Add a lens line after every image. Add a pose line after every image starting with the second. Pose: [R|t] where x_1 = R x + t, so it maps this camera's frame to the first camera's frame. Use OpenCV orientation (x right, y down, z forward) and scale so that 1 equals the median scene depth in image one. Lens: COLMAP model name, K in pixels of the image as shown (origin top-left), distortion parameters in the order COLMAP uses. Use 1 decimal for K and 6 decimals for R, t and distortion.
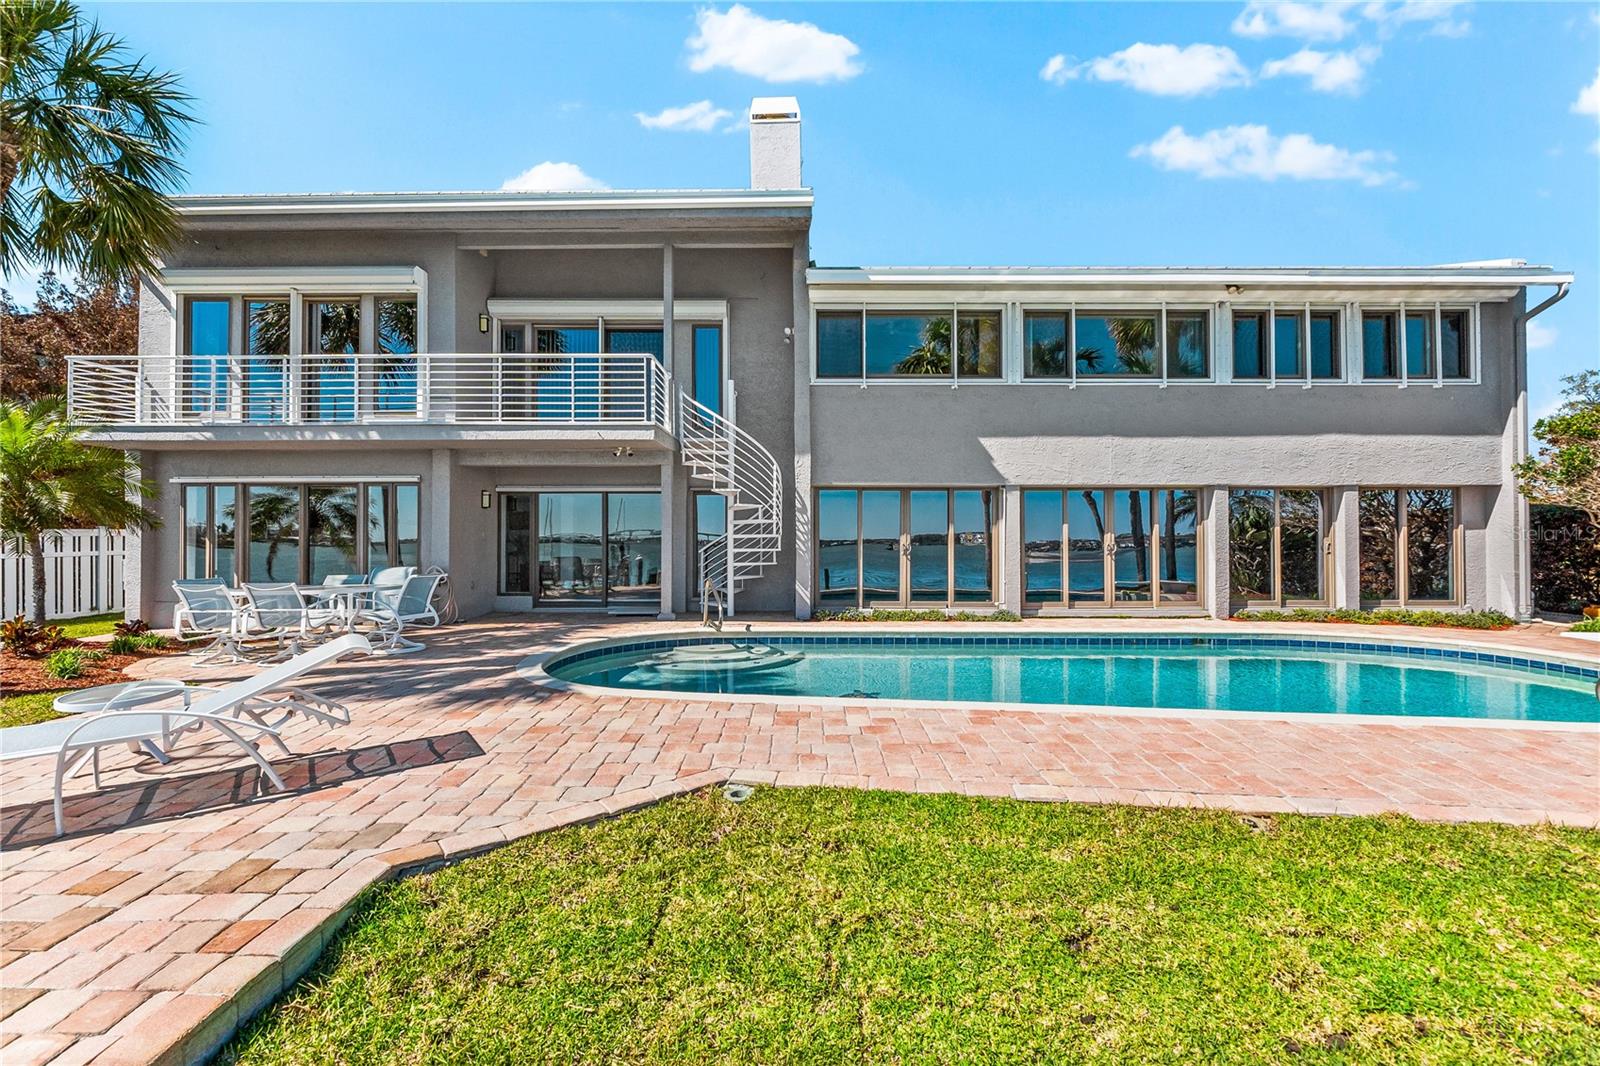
lens RADIAL K [[639.0, 0, 800.0], [0, 639.0, 533.0], [0, 0, 1]] dist [0.000067, -0.000047]
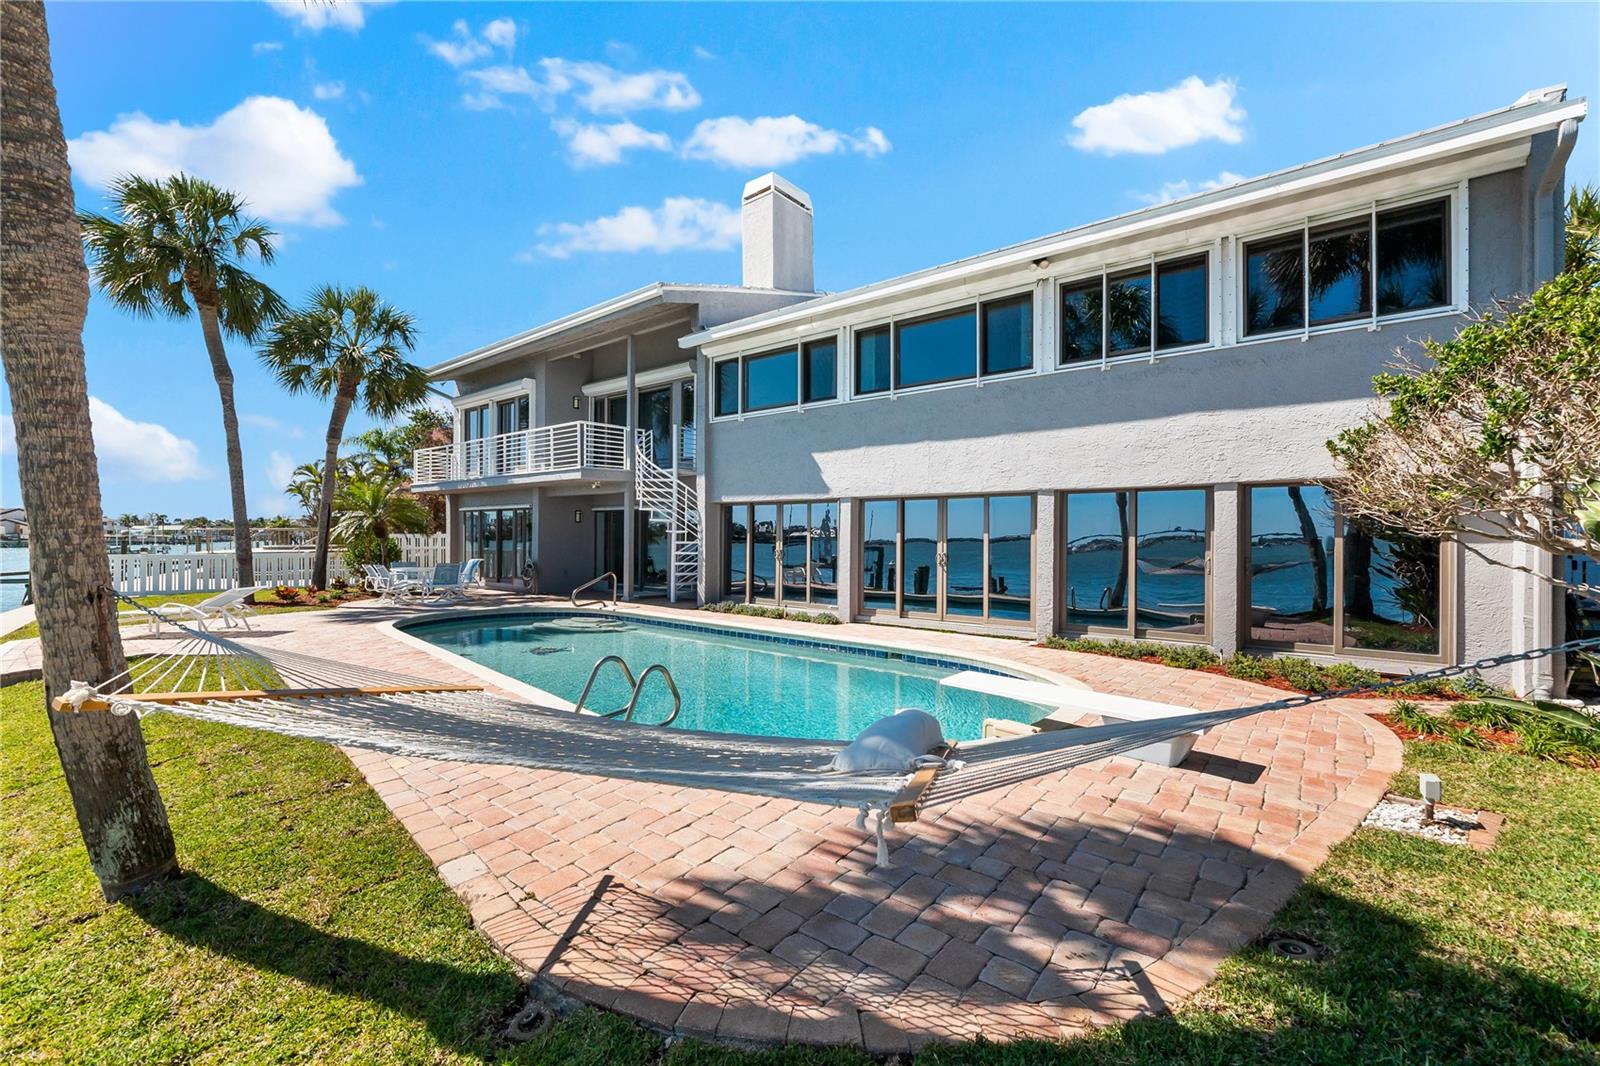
lens RADIAL K [[670.1, 0, 792.1], [0, 670.1, 537.5], [0, 0, 1]] dist [0.000514, -0.000209]
pose [[0.774384, 0.006645, -0.632681, 0.971403], [0.000010, 0.999945, 0.010516, -0.019463], [0.632716, -0.008150, 0.774341, 0.076358]]
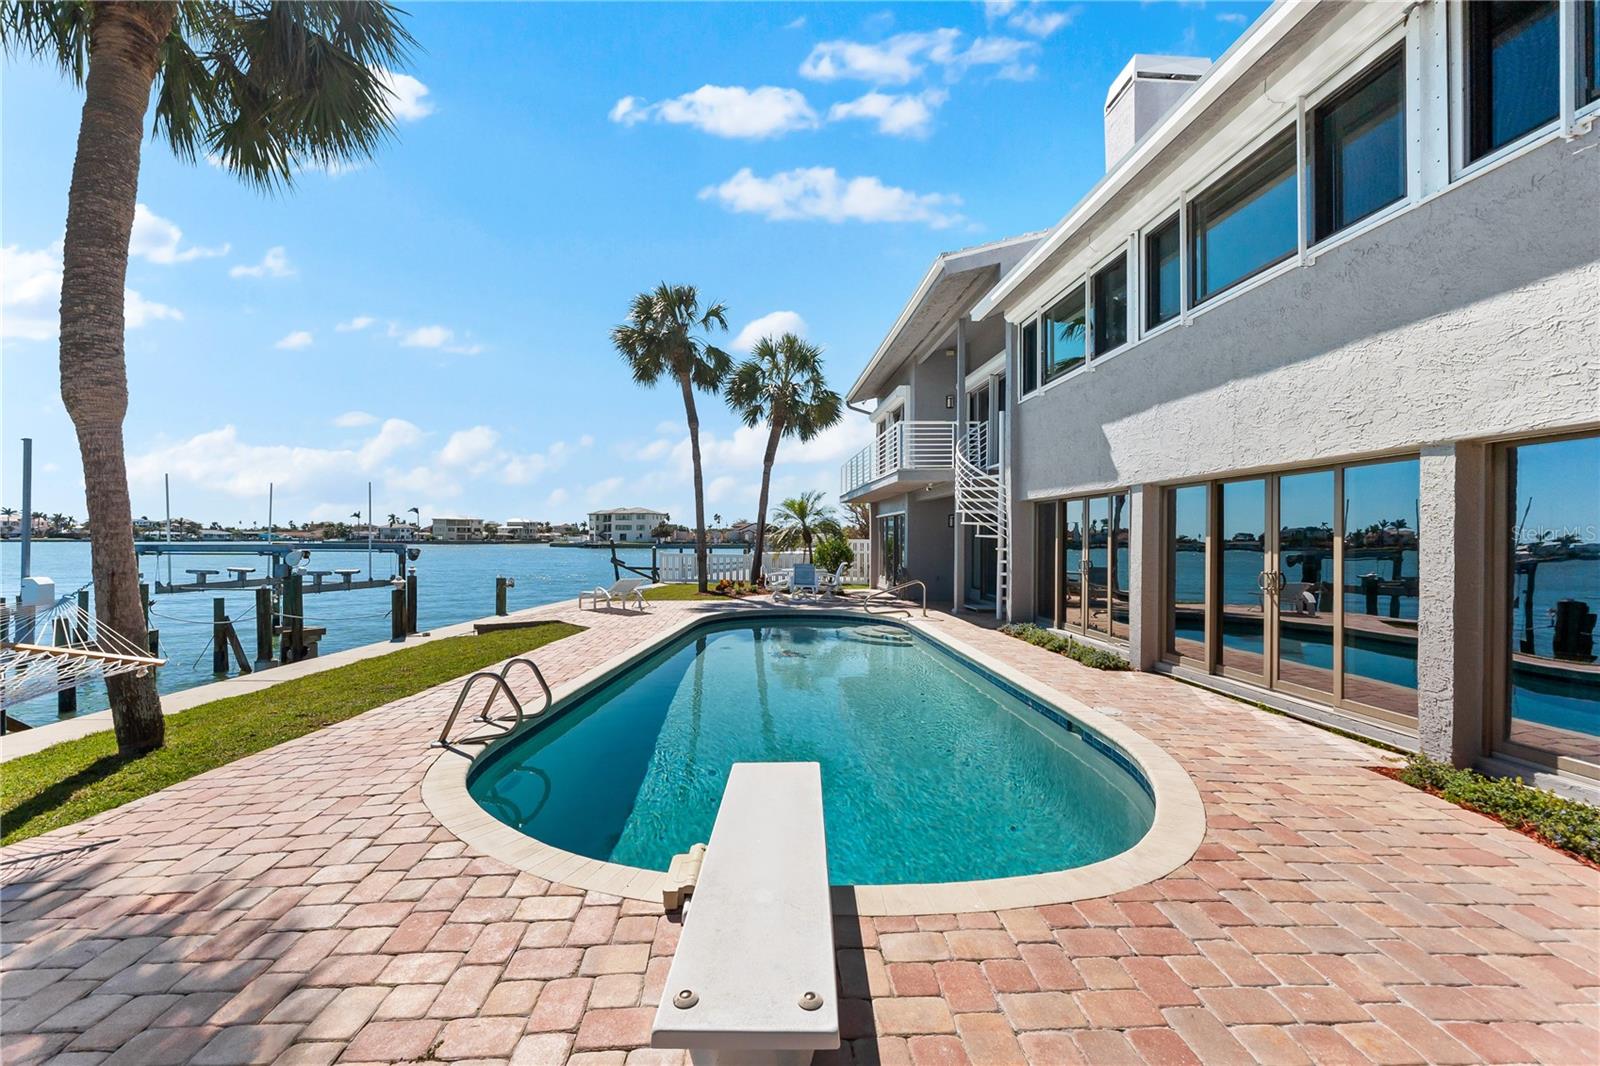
lens RADIAL K [[670.1, 0, 792.1], [0, 670.1, 537.5], [0, 0, 1]] dist [0.000514, -0.000209]
pose [[0.048242, -0.000101, -0.998836, 1.070571], [0.003753, 0.999993, 0.000080, -0.016130], [0.998829, -0.003753, 0.048242, 0.569807]]
